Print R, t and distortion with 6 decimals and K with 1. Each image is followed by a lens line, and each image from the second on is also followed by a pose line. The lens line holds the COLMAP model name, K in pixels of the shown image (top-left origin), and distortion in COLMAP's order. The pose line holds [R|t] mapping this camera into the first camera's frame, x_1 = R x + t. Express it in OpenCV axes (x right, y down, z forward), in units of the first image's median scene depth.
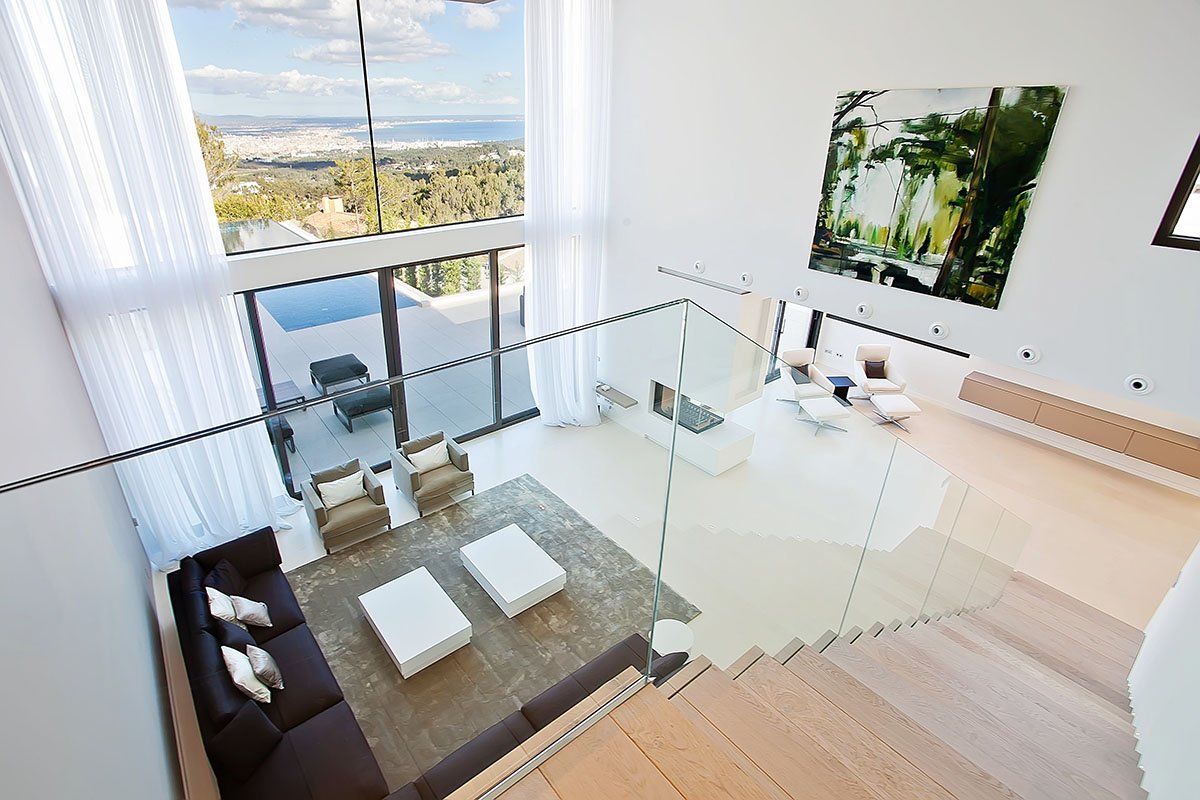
lens RADIAL K [[595.7, 0, 600.3], [0, 595.7, 391.1], [0, 0, 1]] dist [-0.028195, 0.002414]
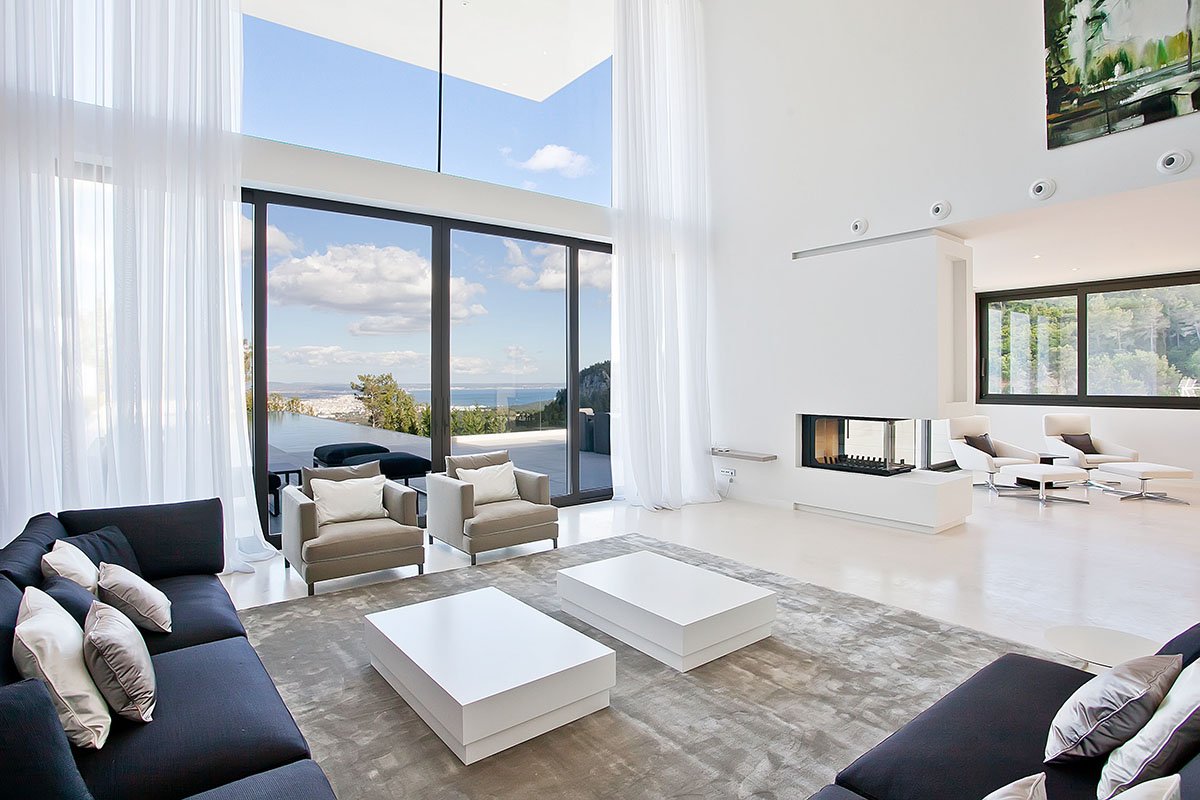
lens RADIAL K [[630.2, 0, 578.8], [0, 630.2, 373.7], [0, 0, 1]] dist [-0.015857, 0.008681]
pose [[0.997919, -0.041710, -0.049182, -0.200419], [0.016580, 0.902974, -0.429375, 0.384404], [0.062319, 0.427666, 0.901786, 0.461980]]
